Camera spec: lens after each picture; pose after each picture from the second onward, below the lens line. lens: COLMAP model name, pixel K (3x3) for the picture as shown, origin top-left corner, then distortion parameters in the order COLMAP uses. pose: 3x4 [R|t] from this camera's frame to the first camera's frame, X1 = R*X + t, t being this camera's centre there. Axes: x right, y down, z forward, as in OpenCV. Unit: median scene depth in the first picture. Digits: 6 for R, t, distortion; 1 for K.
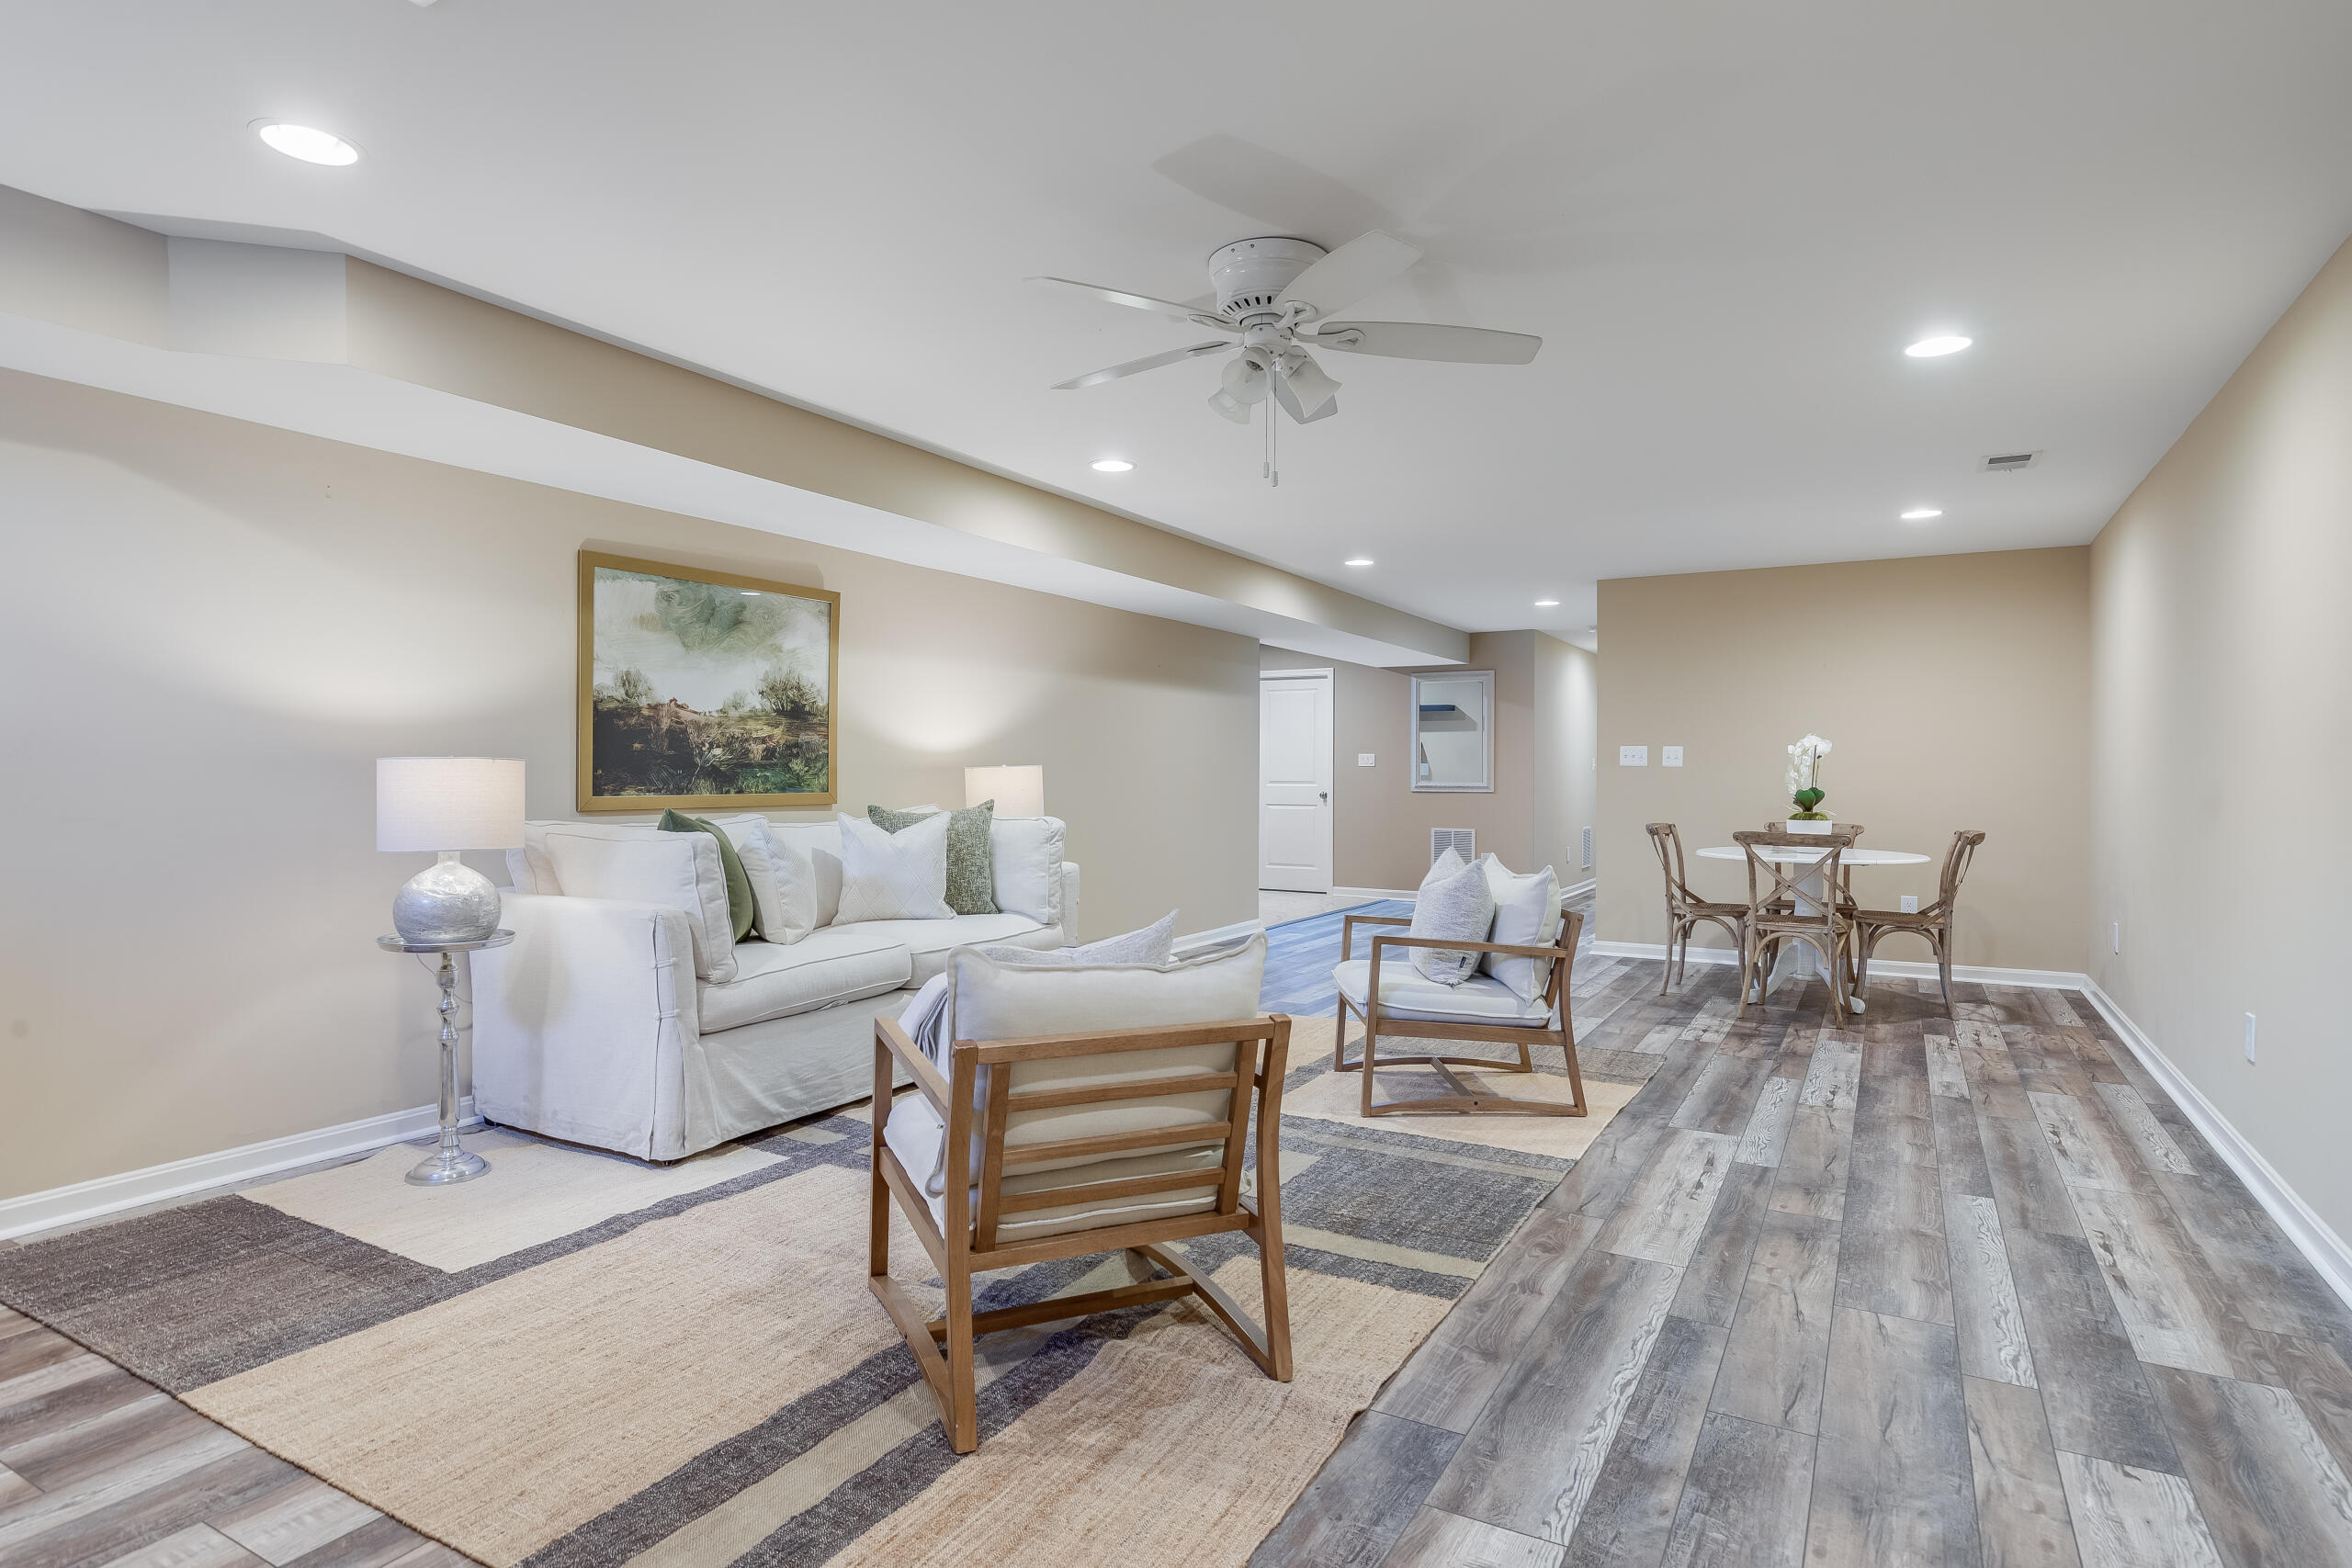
lens RADIAL K [[1237.0, 0, 1176.1], [0, 1237.0, 773.4], [0, 0, 1]] dist [-0.009776, 0.001328]
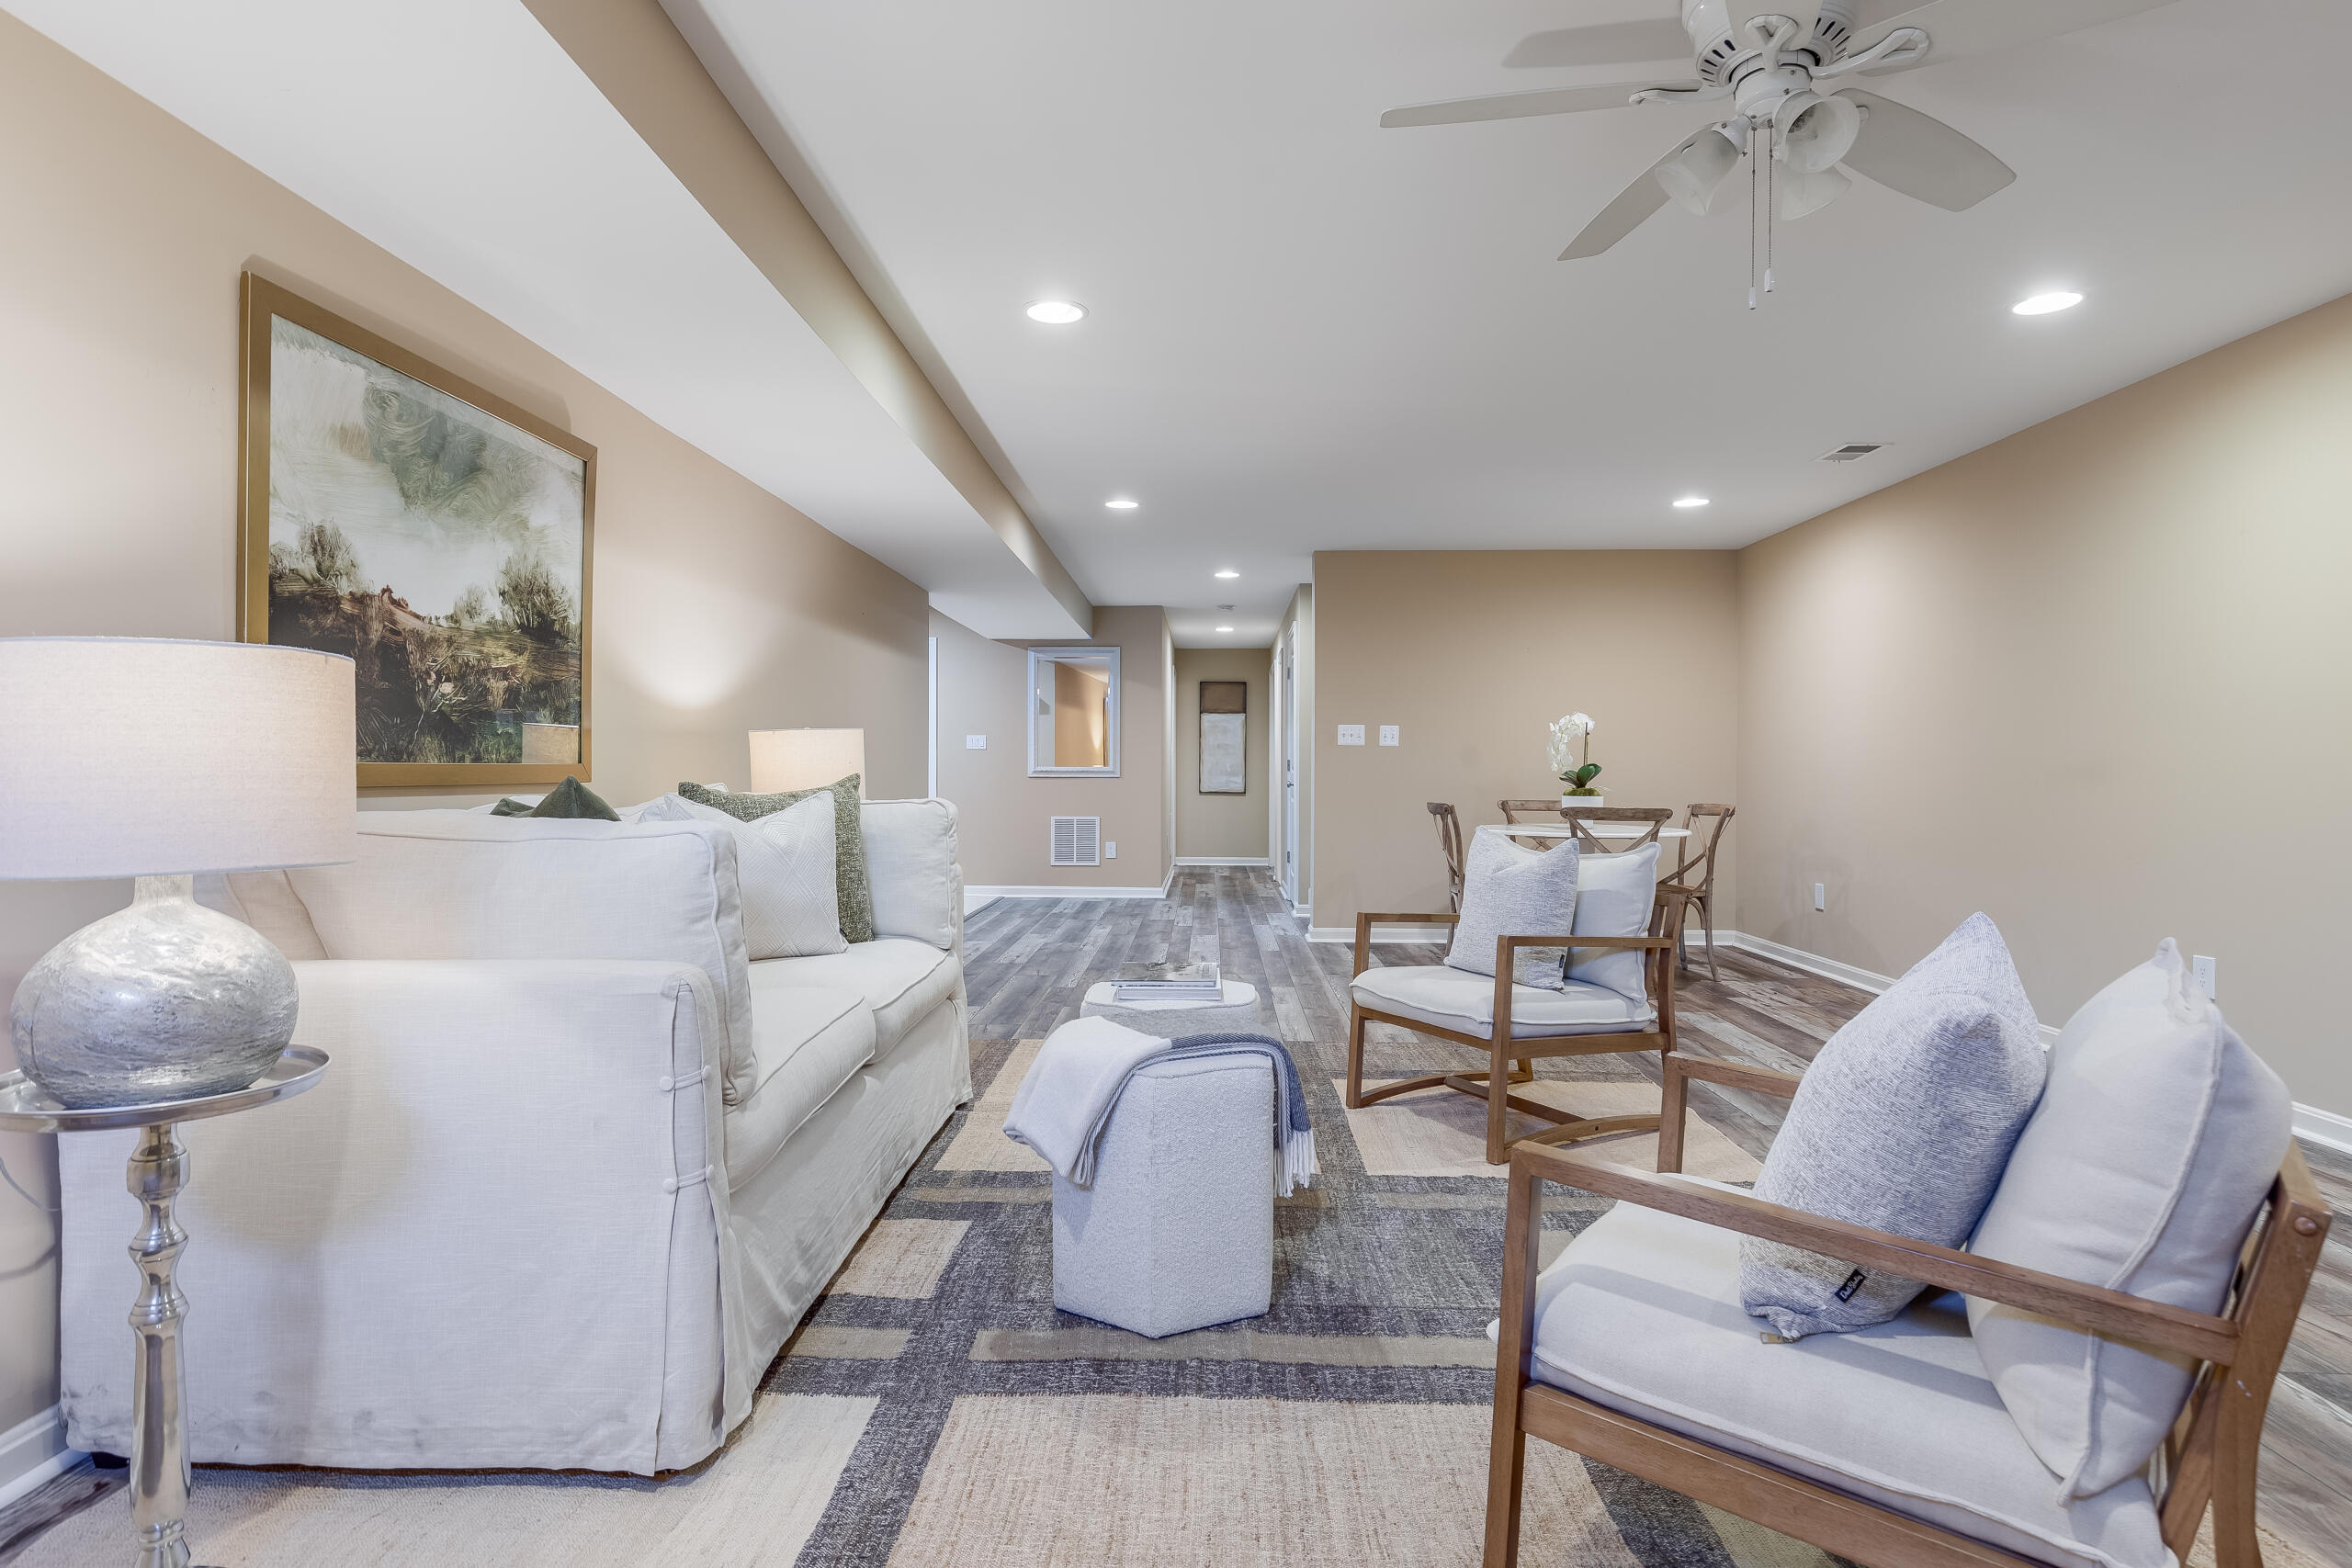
lens RADIAL K [[1237.0, 0, 1167.0], [0, 1237.0, 786.8], [0, 0, 1]] dist [-0.009776, 0.001328]
pose [[0.886118, -0.006670, 0.463411, -0.341720], [-0.000605, 0.999879, 0.015549, 0.019065], [-0.463459, -0.014059, 0.886007, 0.336334]]
